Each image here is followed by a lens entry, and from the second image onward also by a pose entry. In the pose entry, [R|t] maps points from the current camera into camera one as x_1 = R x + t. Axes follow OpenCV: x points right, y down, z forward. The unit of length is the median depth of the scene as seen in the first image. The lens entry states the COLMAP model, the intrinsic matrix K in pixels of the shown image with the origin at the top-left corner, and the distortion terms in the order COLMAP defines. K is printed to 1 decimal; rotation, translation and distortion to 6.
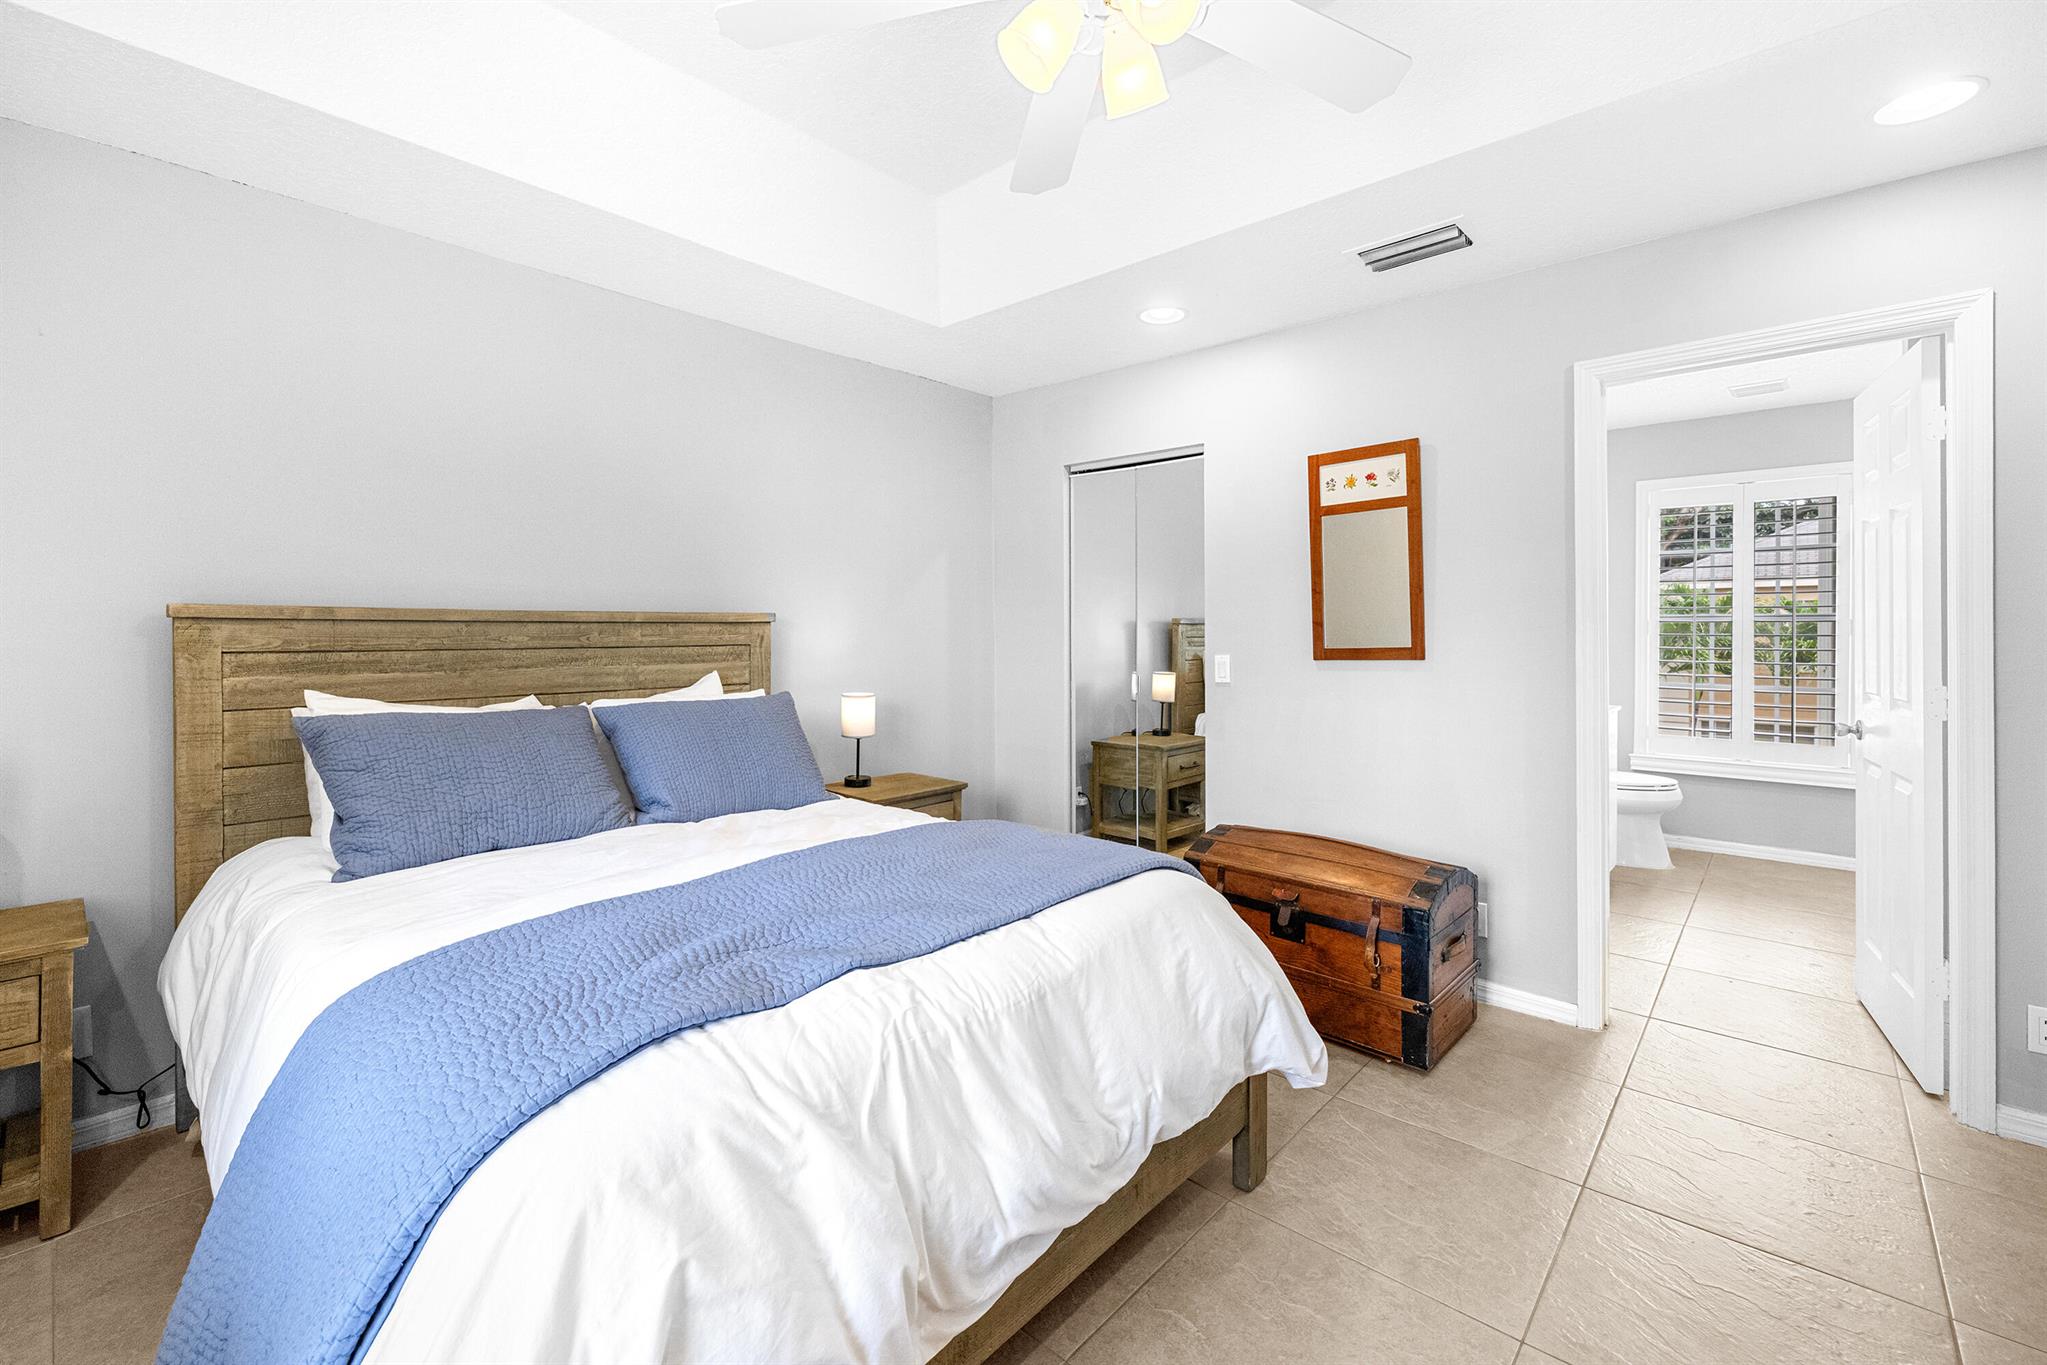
lens RADIAL K [[881.8, 0, 1039.1], [0, 881.8, 625.7], [0, 0, 1]] dist [-0.002901, -0.000035]
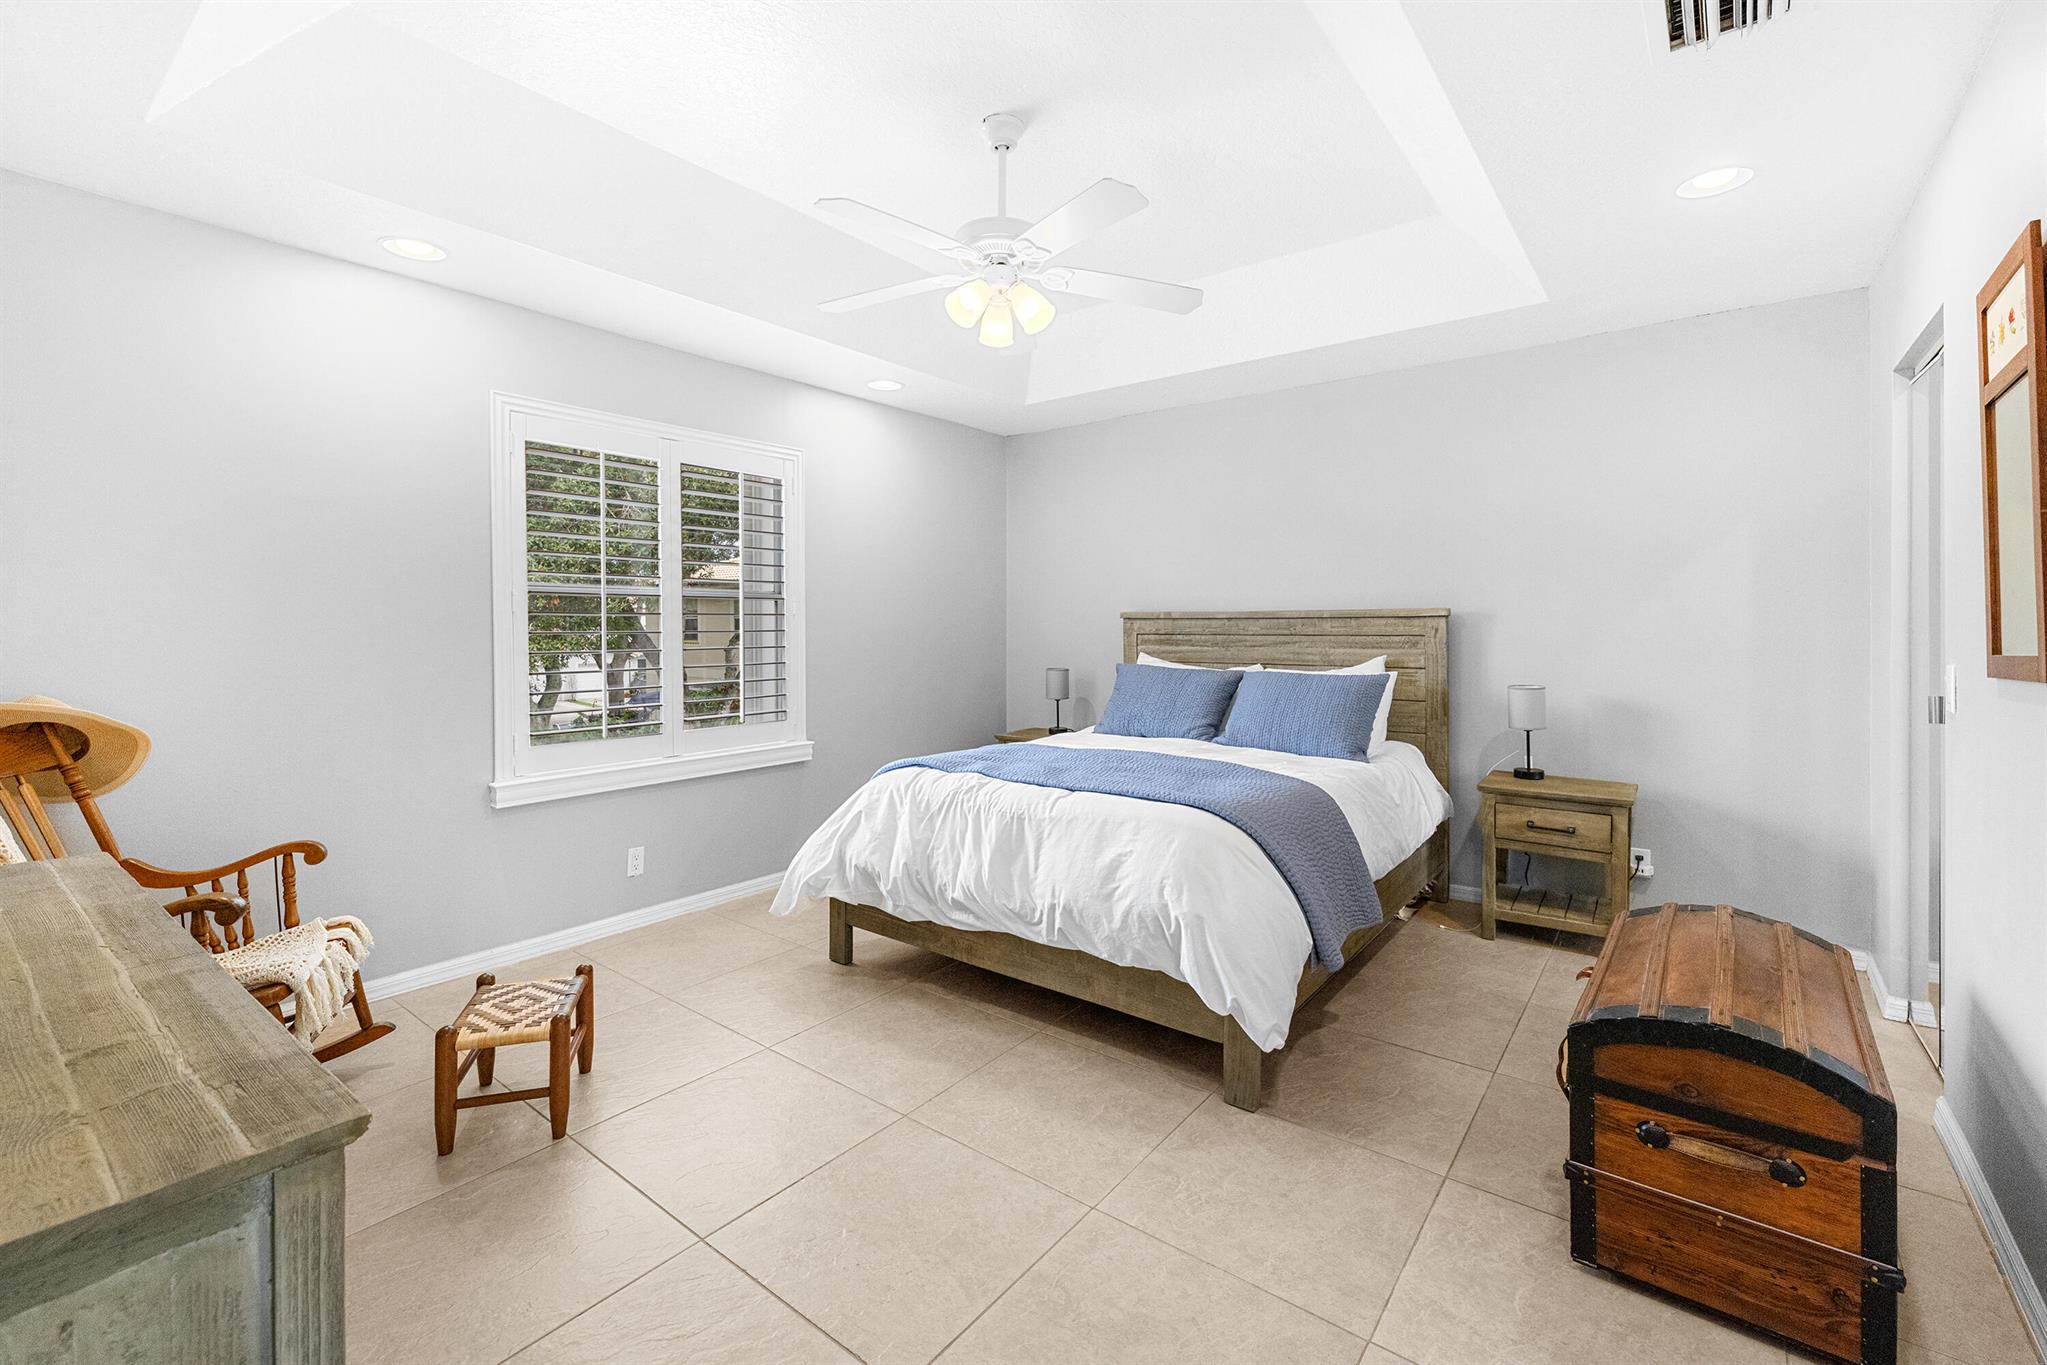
lens RADIAL K [[881.8, 0, 1004.7], [0, 881.8, 626.1], [0, 0, 1]] dist [-0.002901, -0.000035]
pose [[0.032165, 0.003057, -0.999478, 1.175722], [0.008165, 0.999961, 0.003321, 0.000918], [0.999449, -0.008268, 0.032139, 0.562686]]
